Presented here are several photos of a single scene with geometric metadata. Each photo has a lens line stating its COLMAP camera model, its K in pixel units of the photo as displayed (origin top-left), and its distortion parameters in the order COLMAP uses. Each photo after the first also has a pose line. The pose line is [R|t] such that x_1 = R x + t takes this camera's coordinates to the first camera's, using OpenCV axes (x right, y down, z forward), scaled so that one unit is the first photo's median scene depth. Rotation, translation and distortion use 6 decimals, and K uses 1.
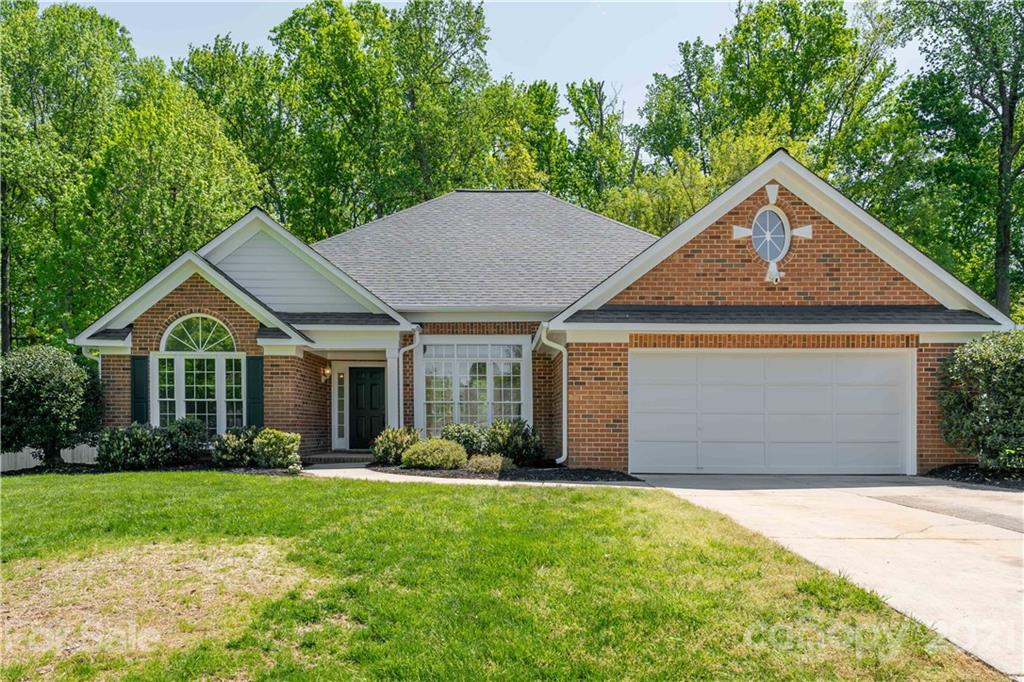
lens RADIAL K [[664.1, 0, 480.5], [0, 664.1, 448.2], [0, 0, 1]] dist [0.000818, 0.008151]
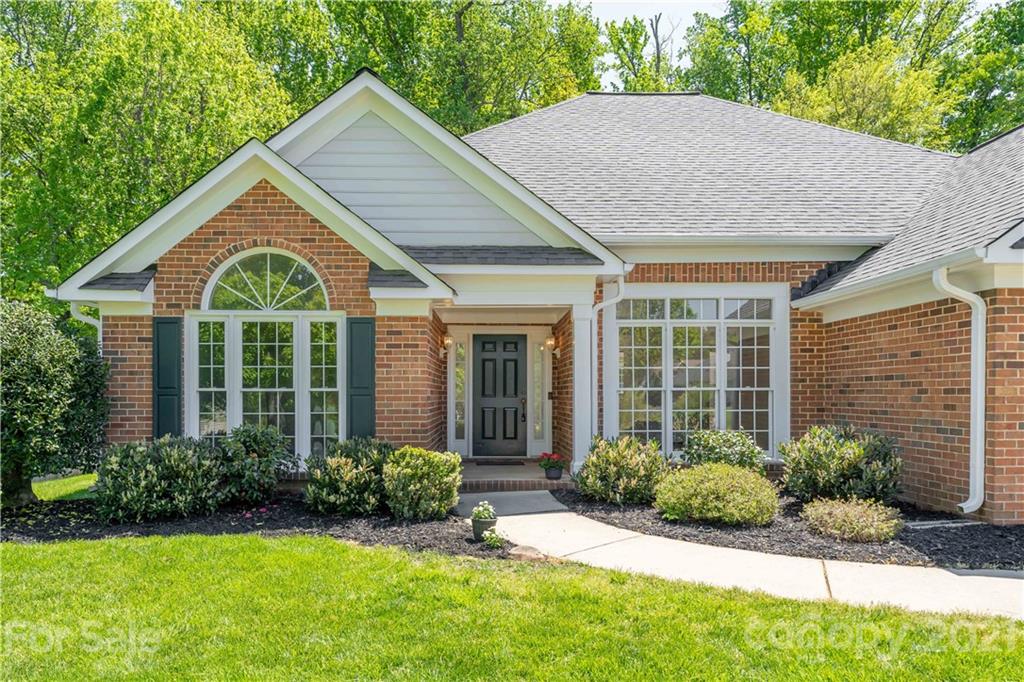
lens RADIAL K [[669.1, 0, 484.5], [0, 669.1, 395.0], [0, 0, 1]] dist [0.009025, -0.001413]
pose [[0.999771, -0.005254, 0.020724, -0.243181], [0.005815, 0.999617, -0.027073, -0.051766], [-0.020574, 0.027188, 0.999419, 0.397424]]
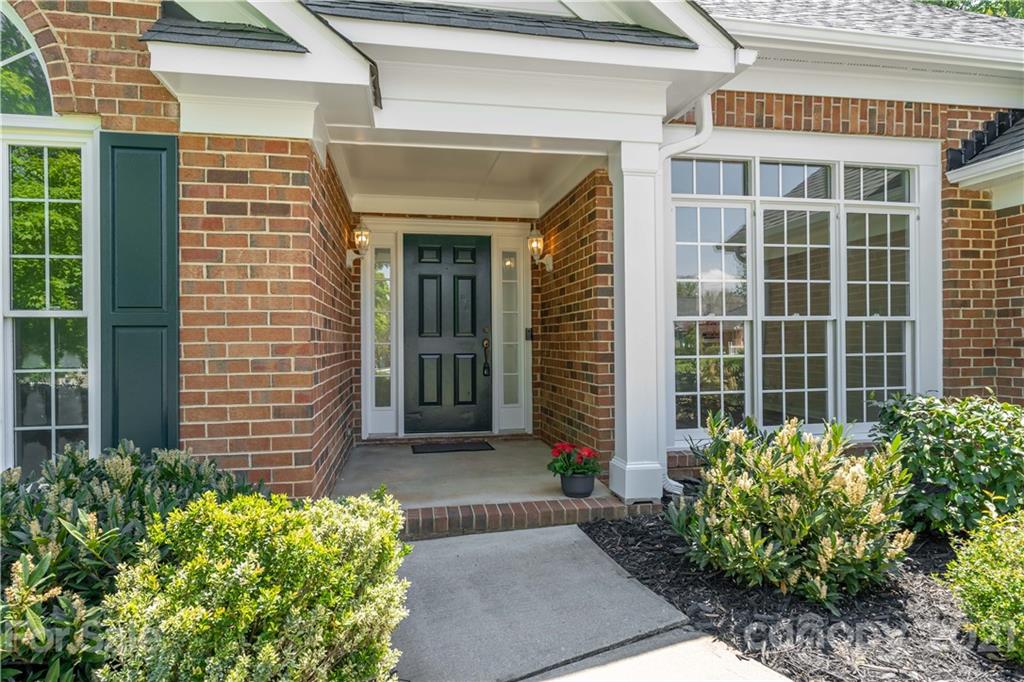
lens RADIAL K [[578.6, 0, 495.7], [0, 578.6, 340.0], [0, 0, 1]] dist [-0.001938, -0.000713]
pose [[0.981860, -0.011344, 0.189265, -0.255078], [0.017323, 0.999401, -0.029969, -0.055140], [-0.188812, 0.032704, 0.981469, 0.777615]]
